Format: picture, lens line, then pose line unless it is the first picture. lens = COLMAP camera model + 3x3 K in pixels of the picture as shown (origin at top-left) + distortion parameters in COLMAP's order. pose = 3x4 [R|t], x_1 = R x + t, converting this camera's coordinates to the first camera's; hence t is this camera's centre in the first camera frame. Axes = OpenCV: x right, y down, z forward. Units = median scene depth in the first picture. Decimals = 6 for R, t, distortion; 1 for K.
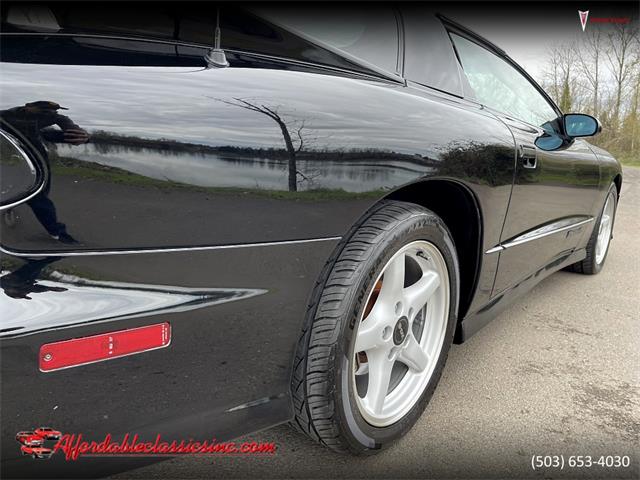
lens RADIAL K [[479.0, 0, 326.9], [0, 479.0, 238.1], [0, 0, 1]] dist [0.053823, -0.075172]
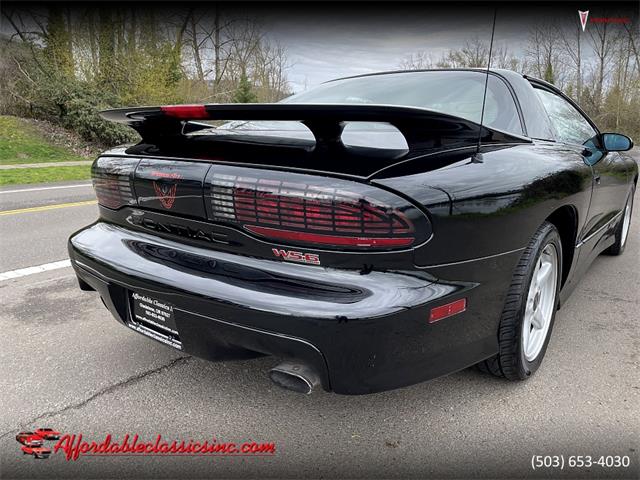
lens RADIAL K [[478.0, 0, 312.5], [0, 478.0, 241.1], [0, 0, 1]] dist [0.049395, -0.077253]
pose [[0.998874, -0.047372, -0.002570, -0.394161], [0.047428, 0.998429, 0.029839, -0.059847], [0.001153, -0.029927, 0.999551, -0.393756]]
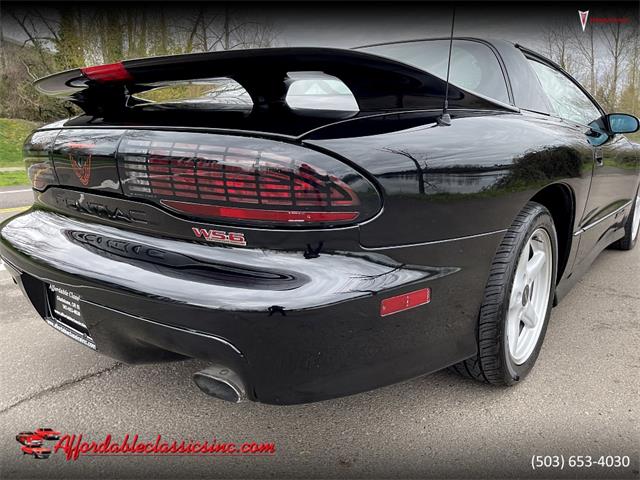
lens RADIAL K [[478.0, 0, 312.5], [0, 478.0, 241.1], [0, 0, 1]] dist [0.049395, -0.077253]
pose [[0.998351, -0.050856, -0.026621, -0.284051], [0.051461, 0.998421, 0.022530, -0.015633], [0.025433, -0.023862, 0.999392, -0.259317]]
